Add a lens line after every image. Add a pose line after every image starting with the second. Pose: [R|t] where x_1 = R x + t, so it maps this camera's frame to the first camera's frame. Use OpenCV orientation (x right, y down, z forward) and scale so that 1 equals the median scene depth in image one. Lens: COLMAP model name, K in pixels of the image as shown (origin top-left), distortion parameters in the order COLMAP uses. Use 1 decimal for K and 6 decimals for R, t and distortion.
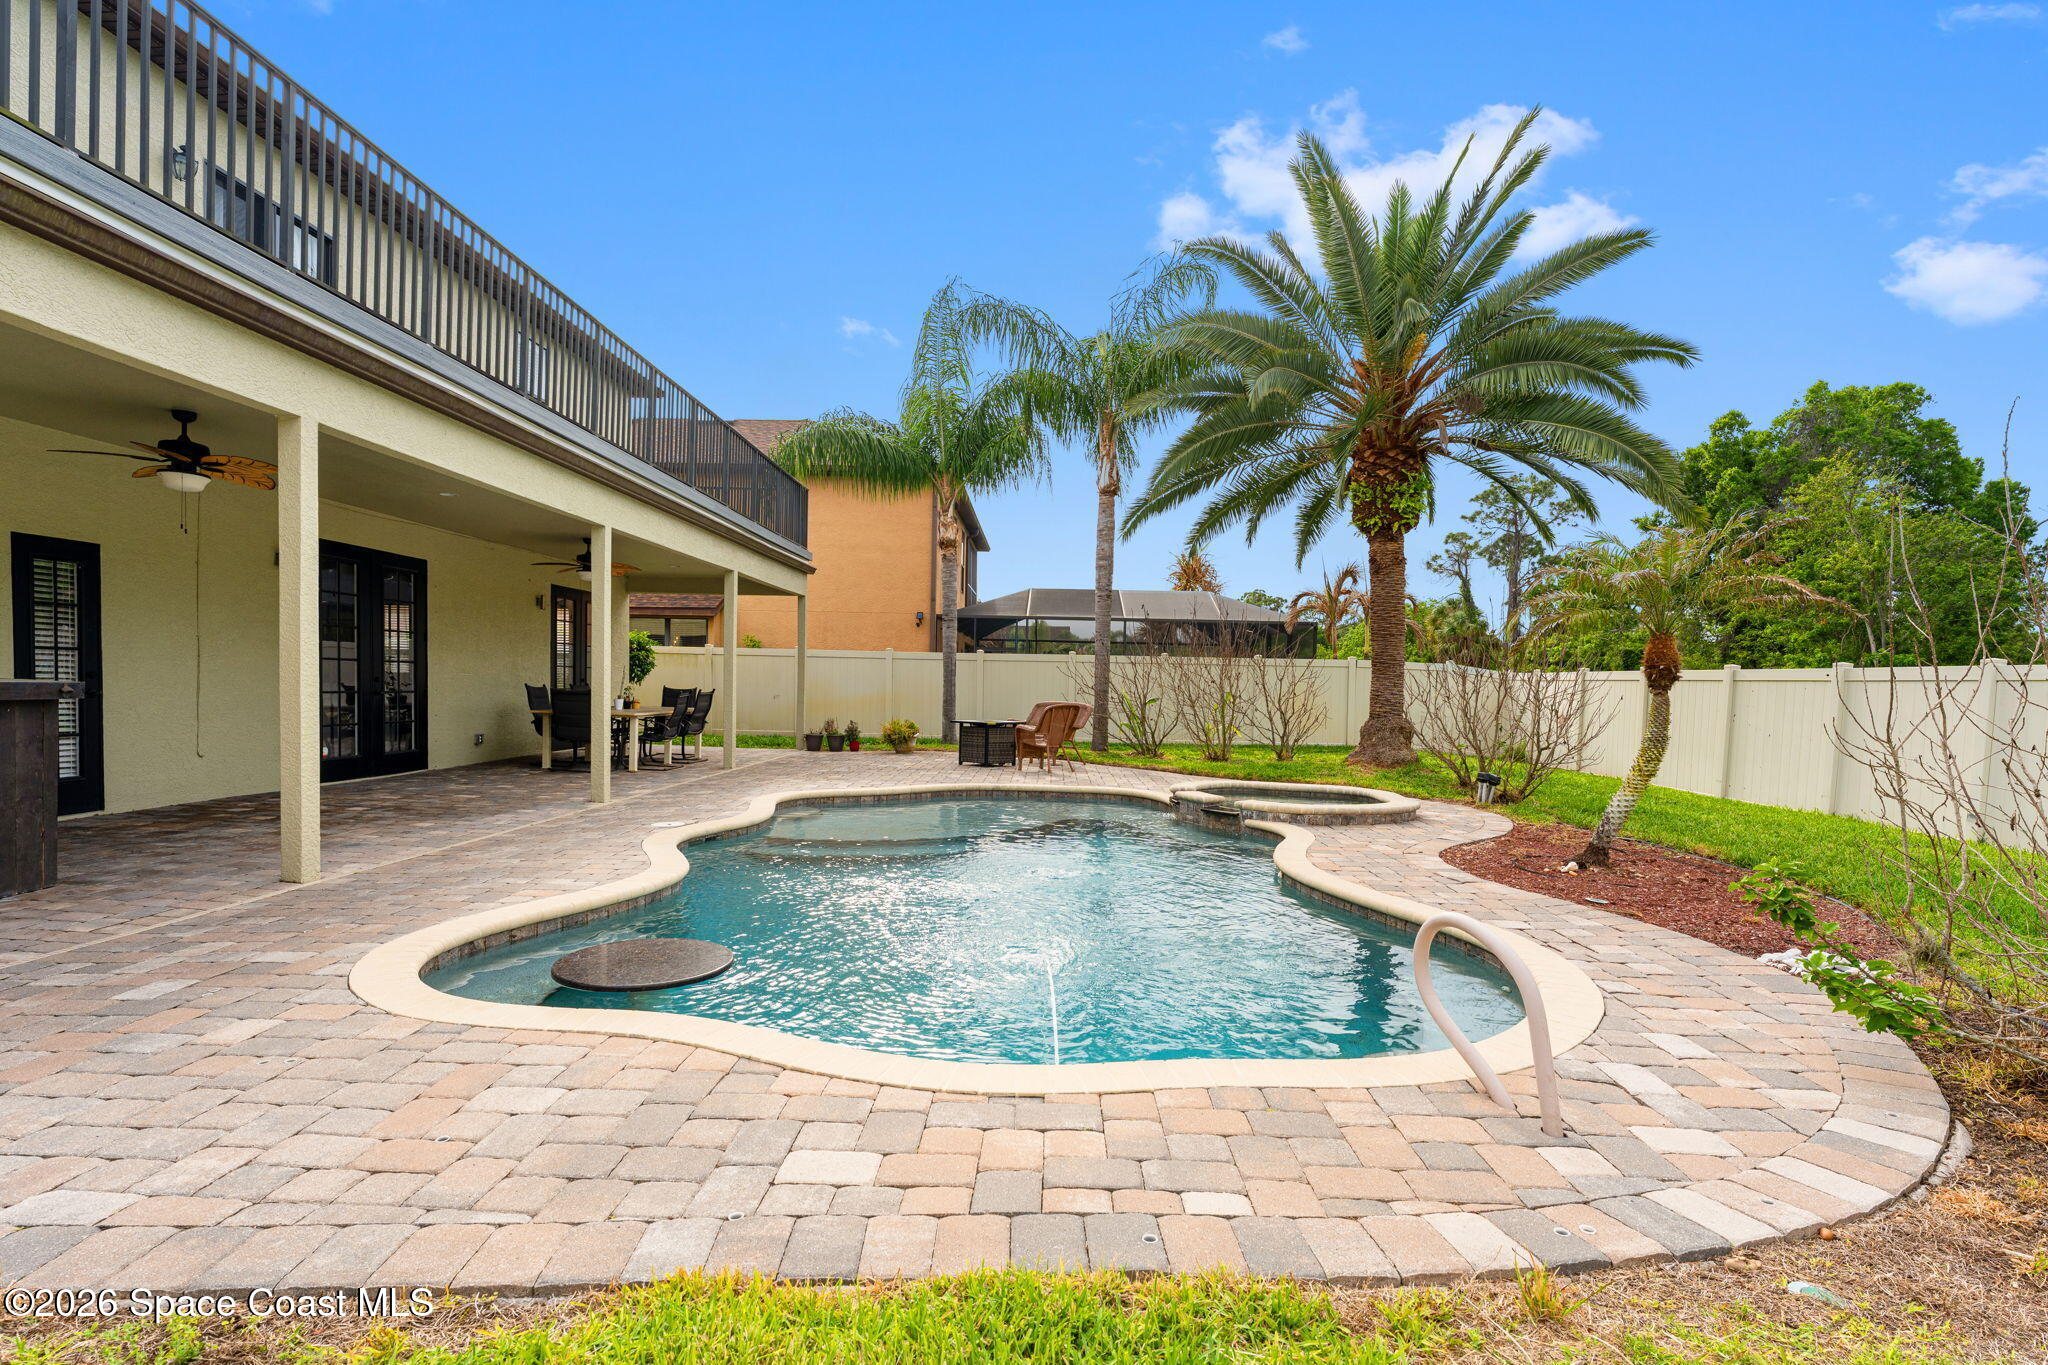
lens RADIAL K [[1001.2, 0, 1029.3], [0, 1001.2, 687.3], [0, 0, 1]] dist [-0.005868, -0.000676]
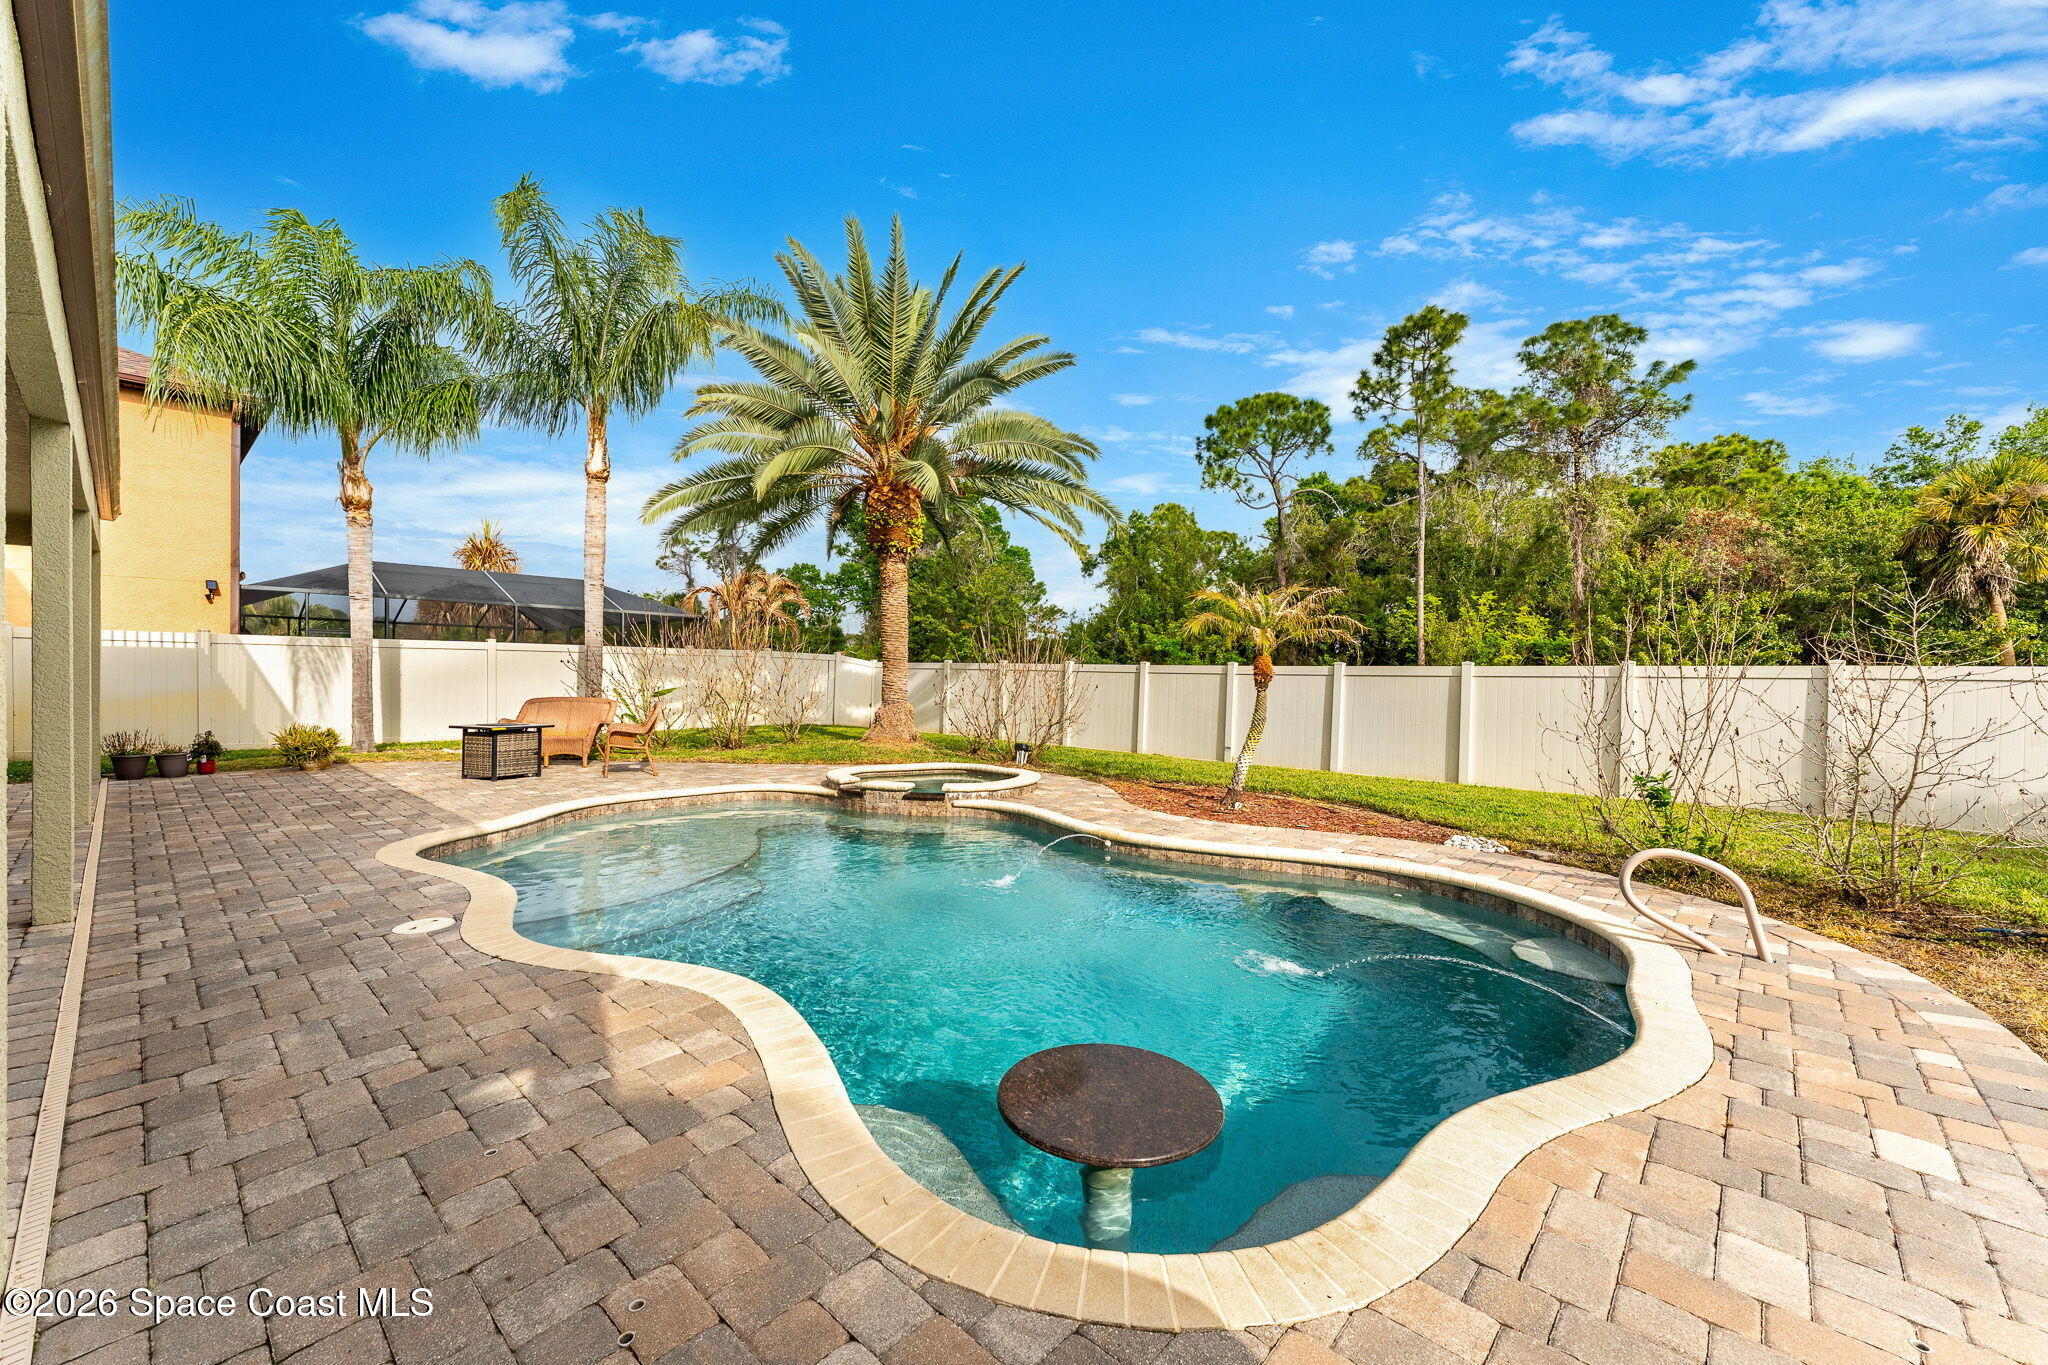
lens RADIAL K [[829.3, 0, 1028.2], [0, 829.3, 689.5], [0, 0, 1]] dist [0.001748, 0.000006]
pose [[0.658730, -0.024265, 0.751988, -0.203684], [0.002165, 0.999537, 0.030355, -0.012276], [-0.752376, -0.018368, 0.658478, 0.146620]]
